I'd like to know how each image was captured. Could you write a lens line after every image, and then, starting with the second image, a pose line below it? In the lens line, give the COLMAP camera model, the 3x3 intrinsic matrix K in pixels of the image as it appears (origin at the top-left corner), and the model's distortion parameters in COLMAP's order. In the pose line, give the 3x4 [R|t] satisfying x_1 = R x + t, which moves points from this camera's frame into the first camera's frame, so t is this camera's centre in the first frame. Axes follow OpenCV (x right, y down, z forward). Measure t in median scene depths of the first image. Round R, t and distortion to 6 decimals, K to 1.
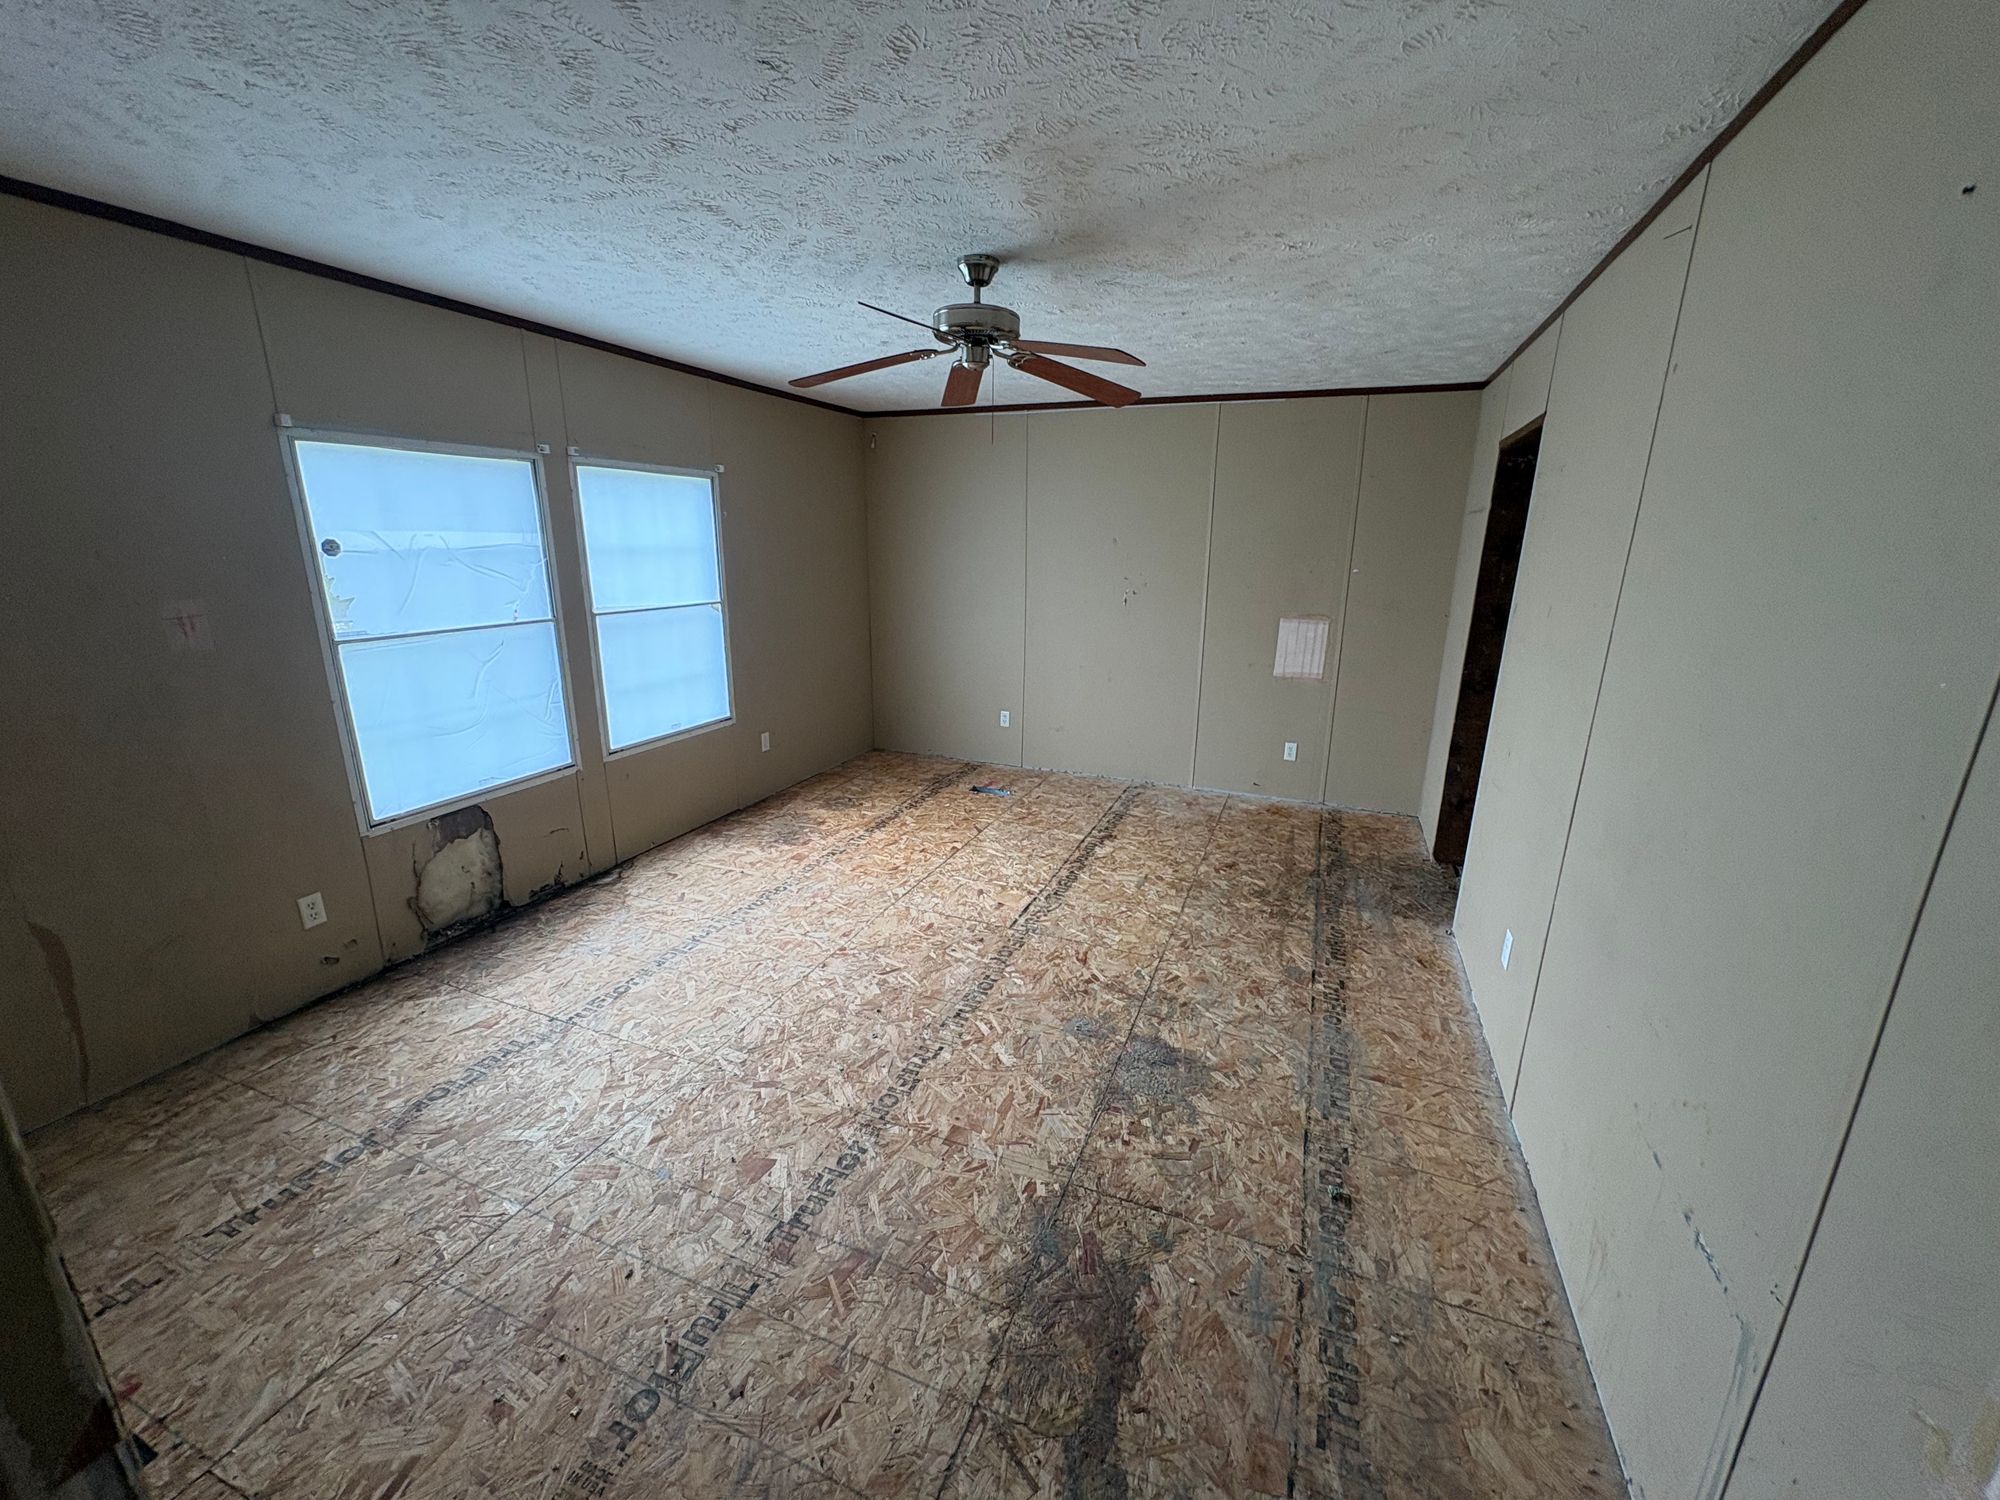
lens RADIAL K [[910.3, 0, 998.4], [0, 910.3, 814.2], [0, 0, 1]] dist [0.000155, 0.000116]
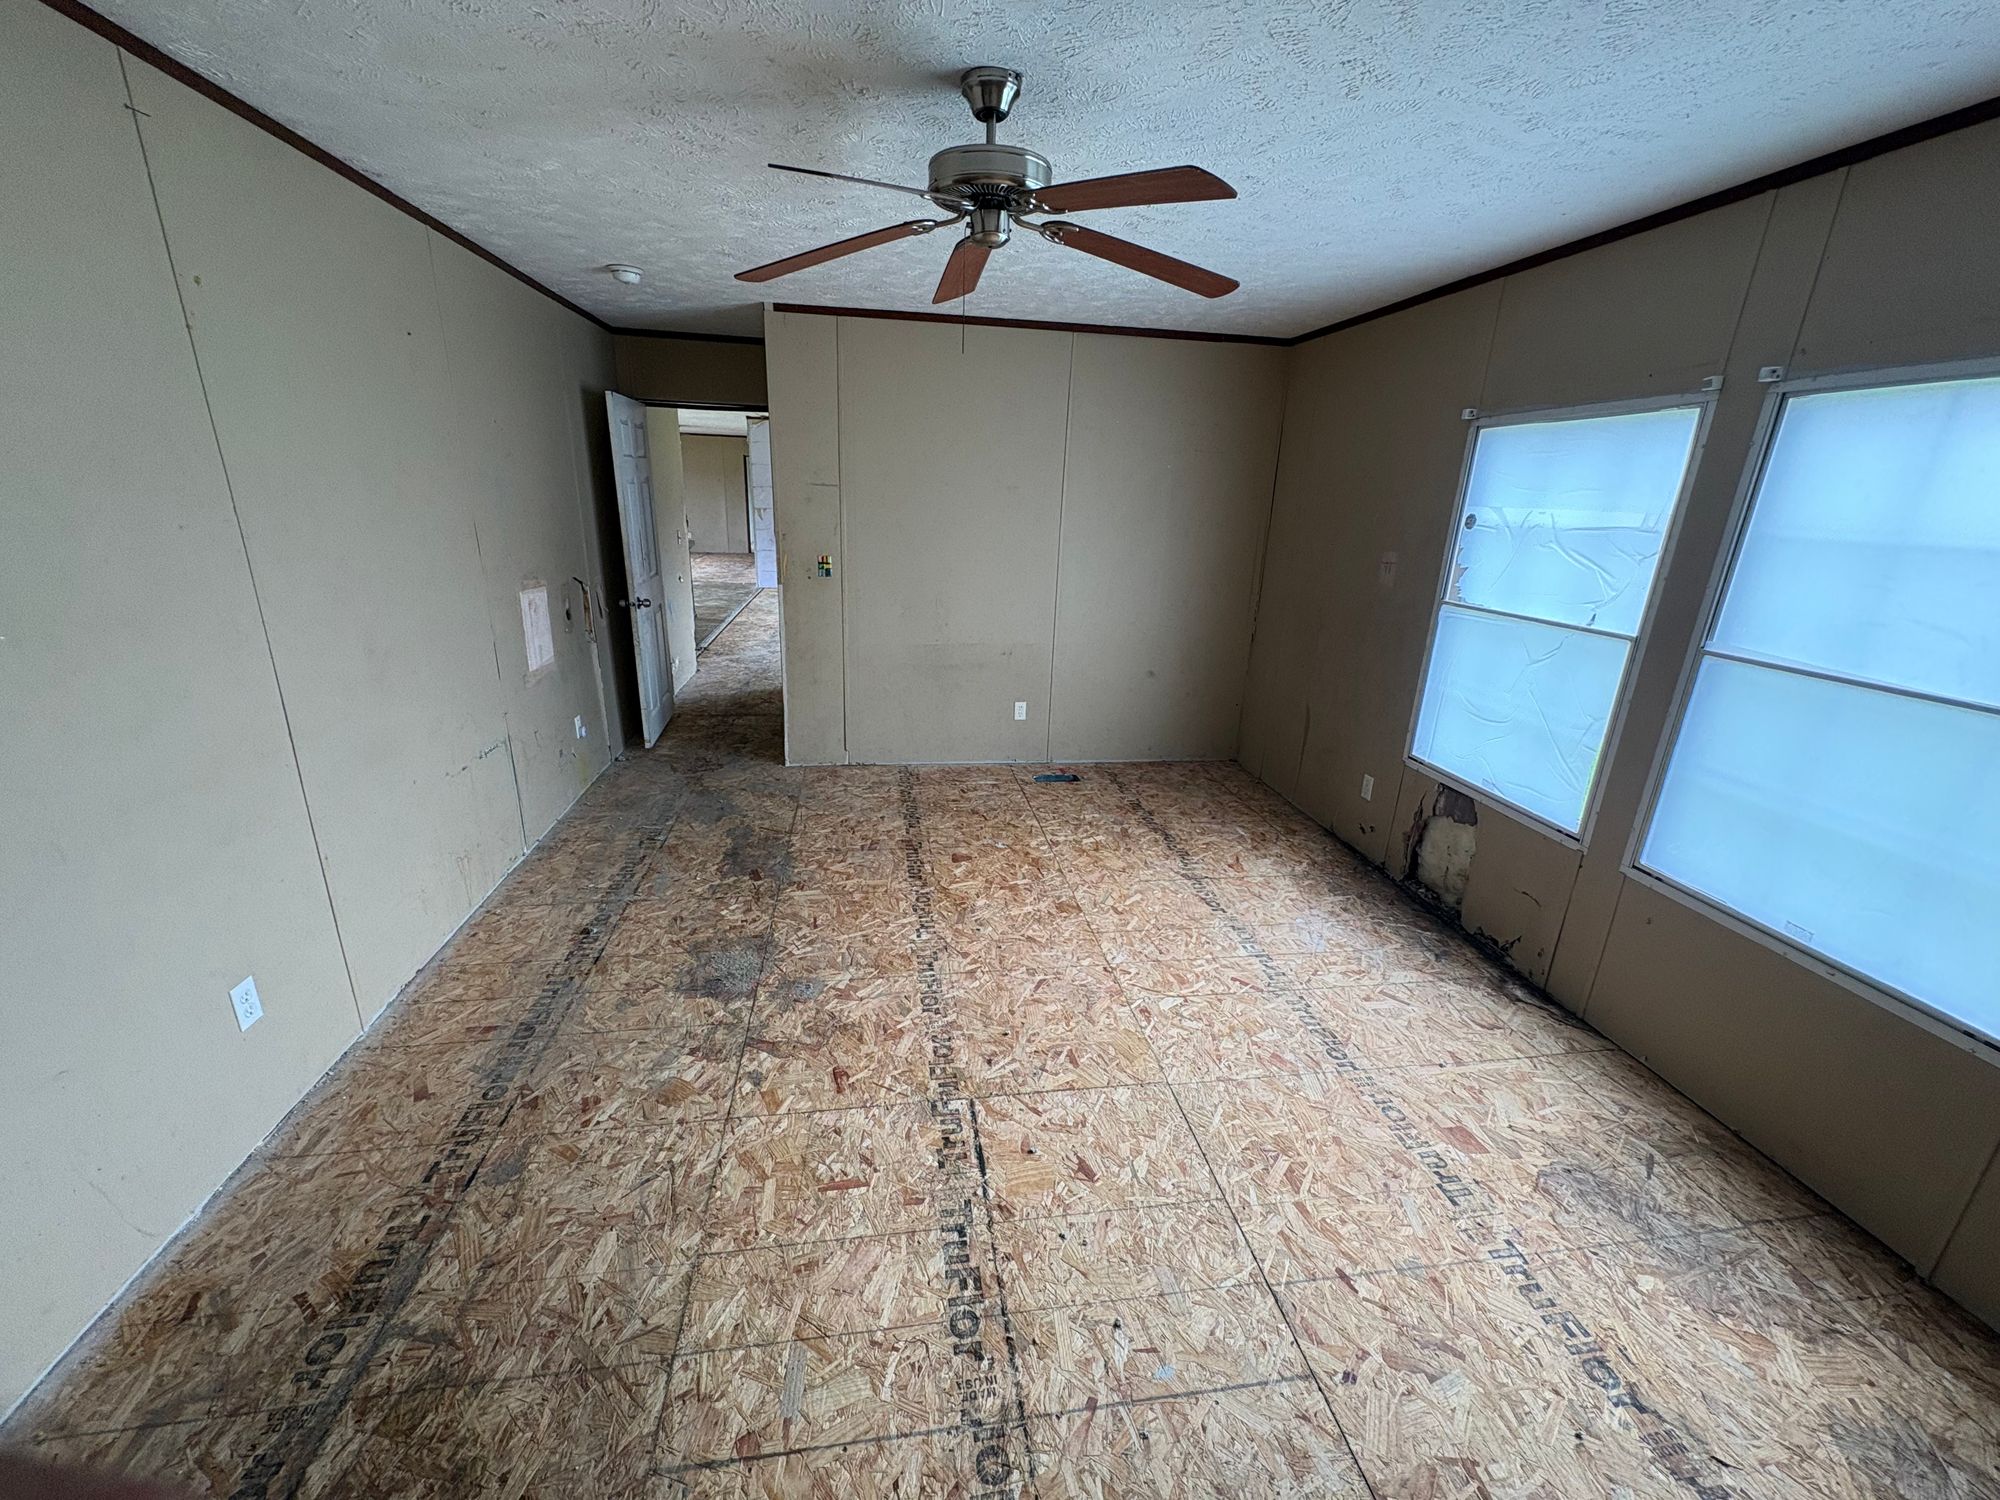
lens RADIAL K [[817.6, 0, 989.5], [0, 817.6, 773.3], [0, 0, 1]] dist [0.000488, -0.000012]
pose [[-0.879595, 0.115760, -0.461423, 0.259729], [-0.181325, 0.815140, 0.550153, -0.413870], [0.439811, 0.567580, -0.696003, 1.373975]]
